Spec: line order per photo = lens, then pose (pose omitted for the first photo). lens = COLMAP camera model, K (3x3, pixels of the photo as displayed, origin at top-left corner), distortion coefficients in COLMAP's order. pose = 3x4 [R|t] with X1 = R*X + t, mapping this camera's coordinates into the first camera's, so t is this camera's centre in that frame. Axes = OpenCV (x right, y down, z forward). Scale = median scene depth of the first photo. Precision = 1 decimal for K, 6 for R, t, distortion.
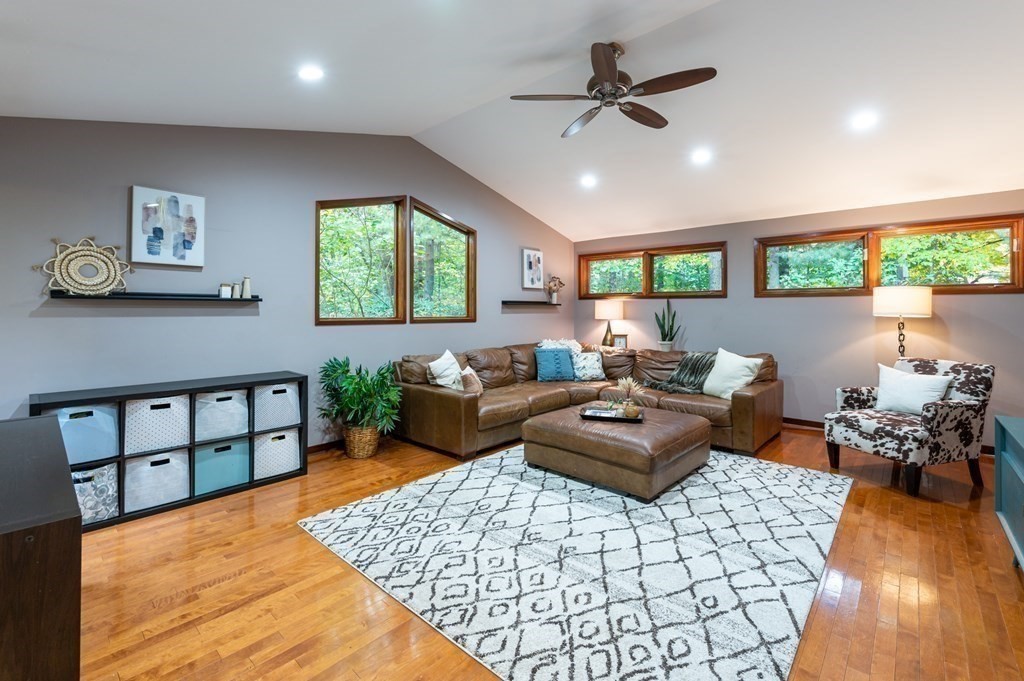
lens RADIAL K [[447.5, 0, 512.0], [0, 447.5, 310.0], [0, 0, 1]] dist [-0.008550, 0.000245]
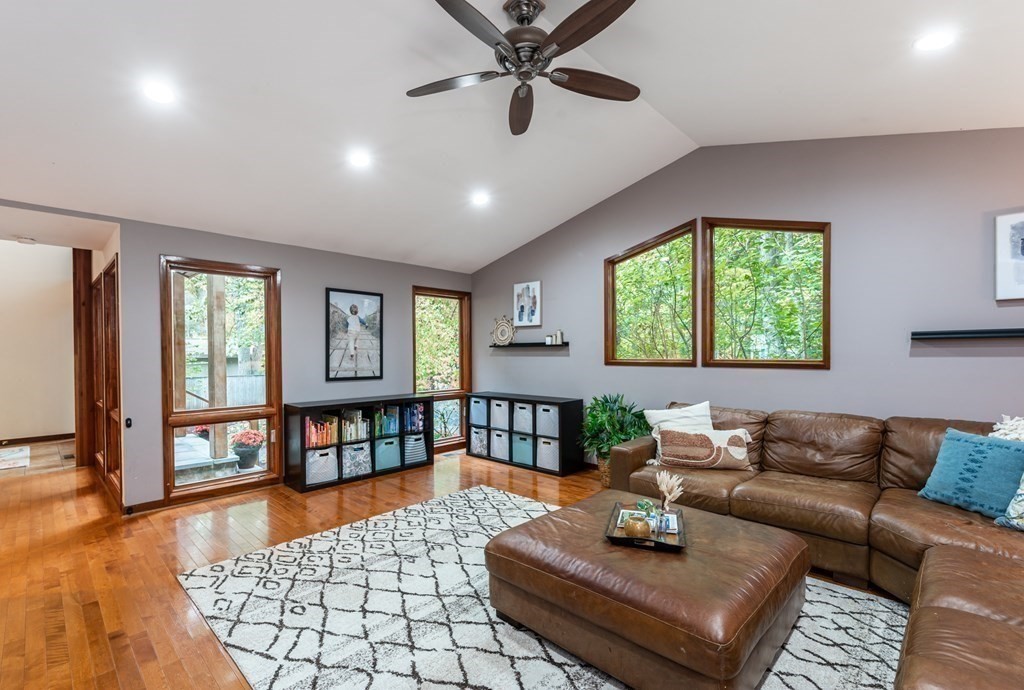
lens RADIAL K [[464.8, 0, 511.2], [0, 464.8, 356.8], [0, 0, 1]] dist [-0.002803, -0.000278]
pose [[-0.033070, 0.008198, -0.999419, 1.182856], [0.007129, 0.999943, 0.007966, 0.001730], [0.999428, -0.006862, -0.033127, 1.168190]]
